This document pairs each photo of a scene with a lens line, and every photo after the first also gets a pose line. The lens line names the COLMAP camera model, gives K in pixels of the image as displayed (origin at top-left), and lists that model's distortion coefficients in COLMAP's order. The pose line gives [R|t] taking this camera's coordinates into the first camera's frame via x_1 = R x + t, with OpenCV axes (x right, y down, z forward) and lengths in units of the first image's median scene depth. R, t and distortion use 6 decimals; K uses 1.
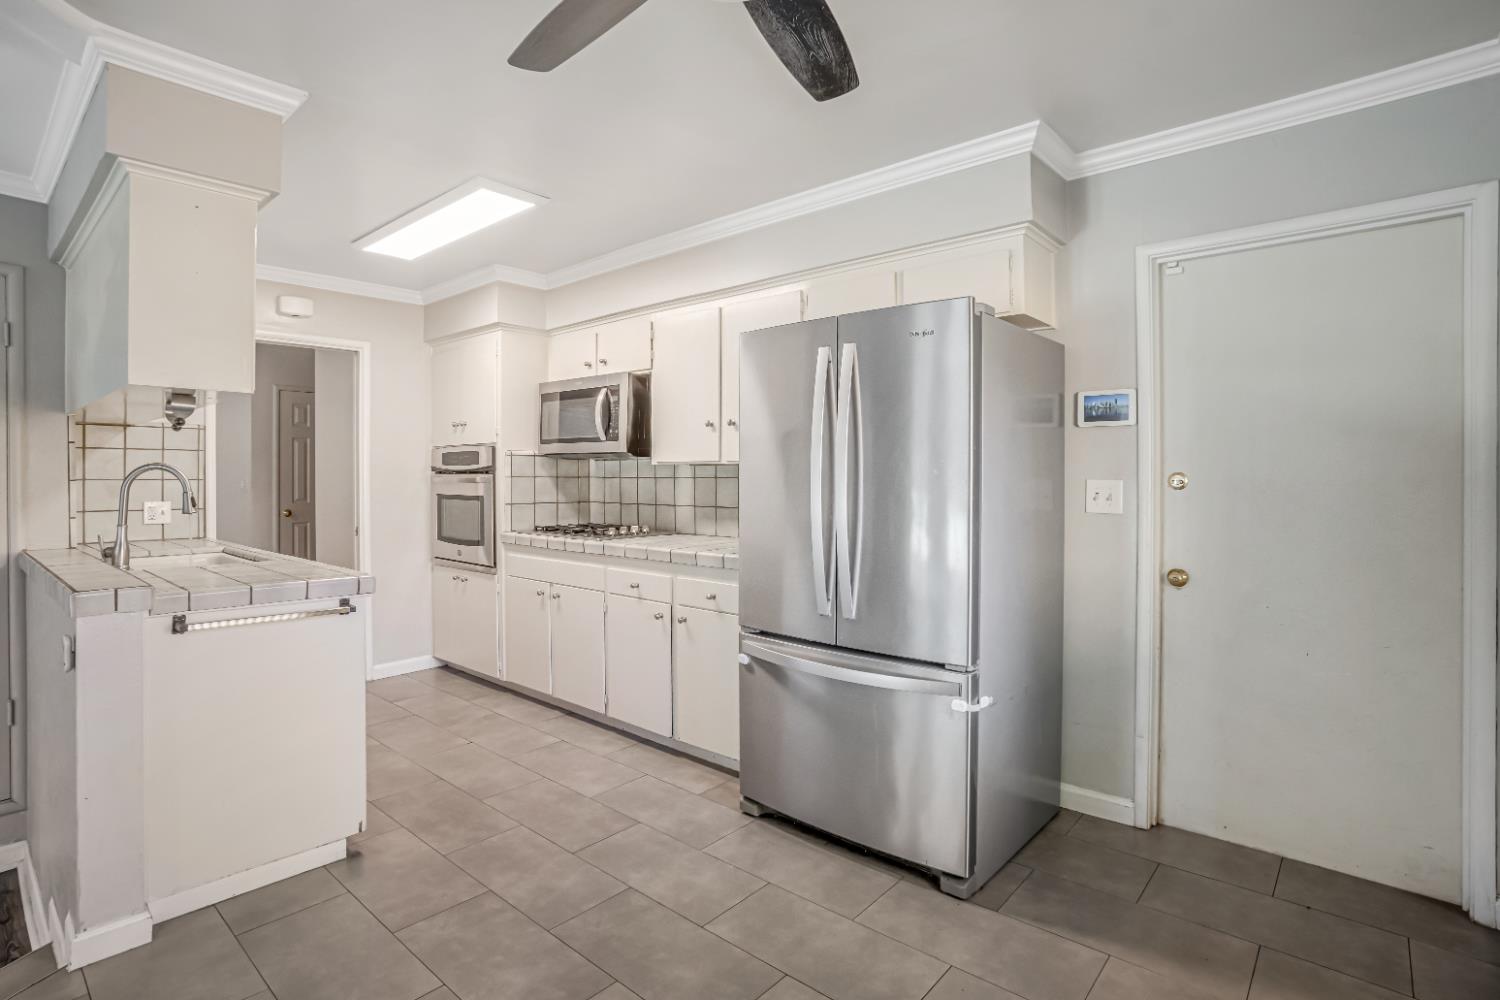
lens RADIAL K [[733.4, 0, 723.7], [0, 733.4, 478.4], [0, 0, 1]] dist [-0.092589, 0.030786]
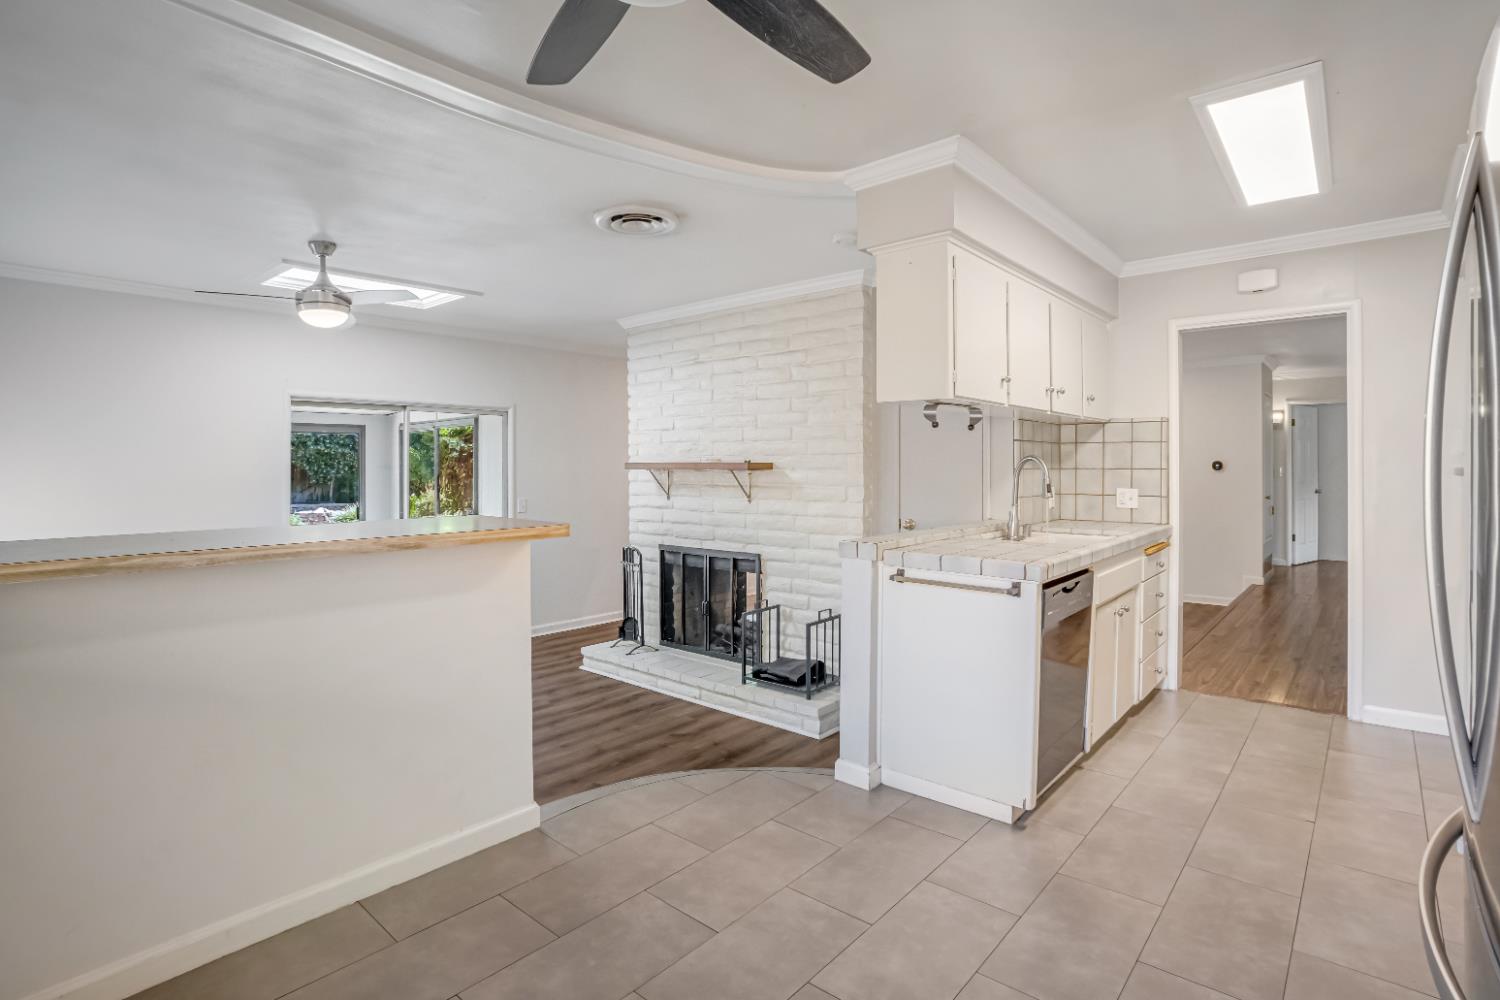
lens RADIAL K [[737.4, 0, 756.9], [0, 737.4, 471.8], [0, 0, 1]] dist [-0.062969, 0.028274]
pose [[0.026263, 0.008395, -0.999620, 0.343534], [-0.002168, 0.999963, 0.008341, -0.002384], [0.999653, 0.001948, 0.026280, 0.365411]]
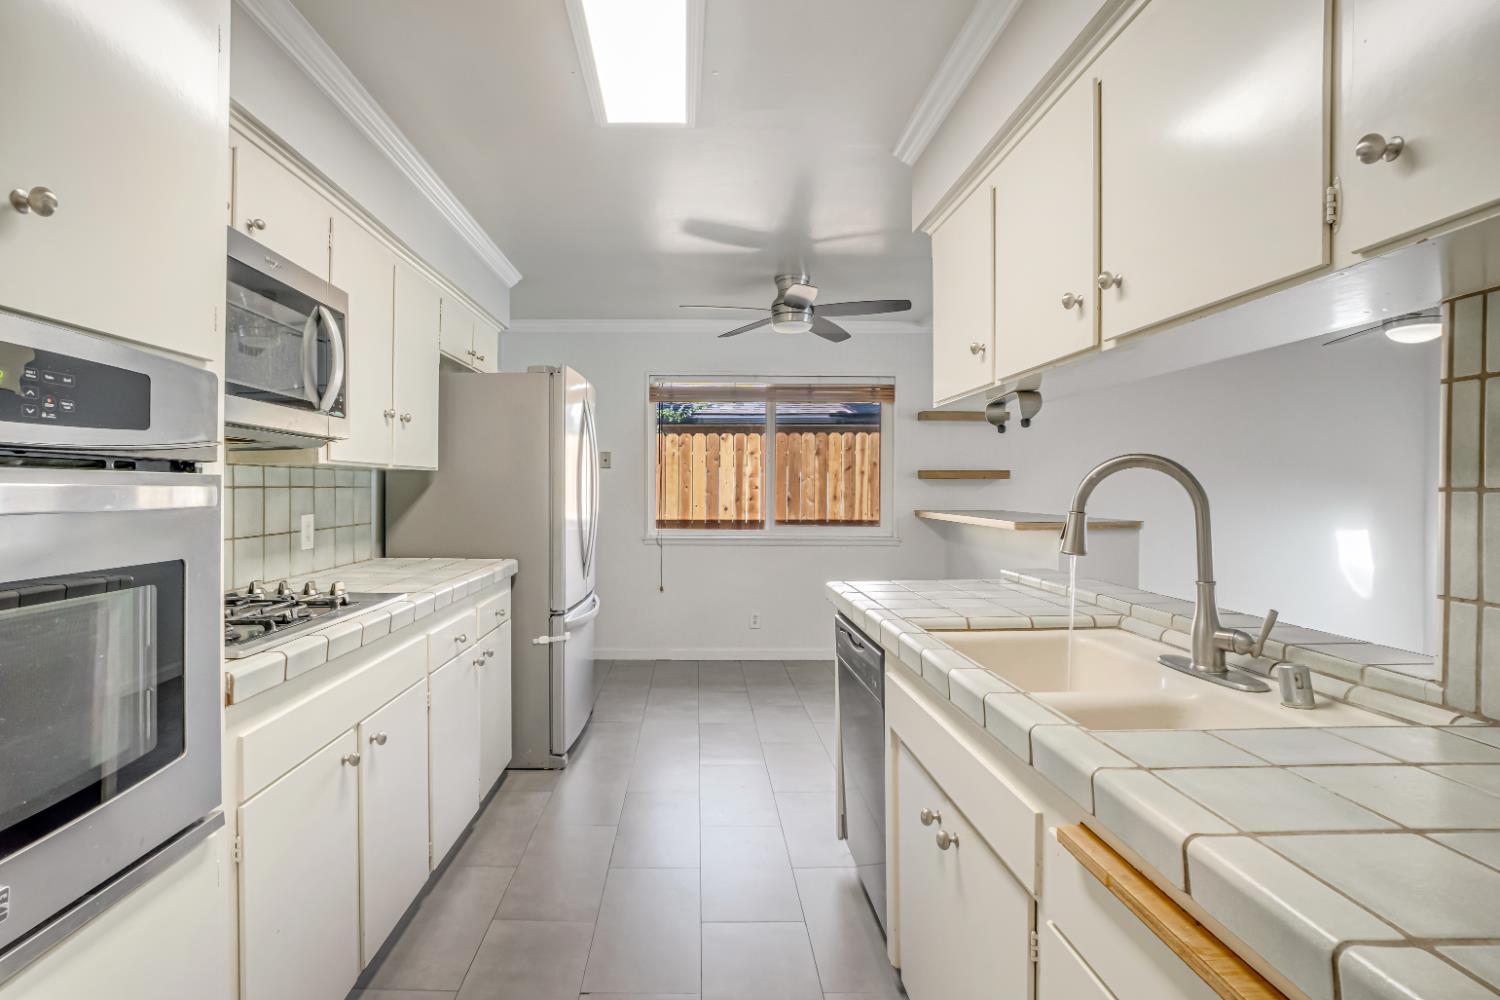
lens RADIAL K [[743.0, 0, 750.1], [0, 743.0, 502.9], [0, 0, 1]] dist [-0.077677, 0.032512]
pose [[-0.724856, -0.007561, 0.688859, -0.714734], [0.012567, 0.999628, 0.024196, -0.001296], [-0.688786, 0.026196, -0.724492, 1.176834]]
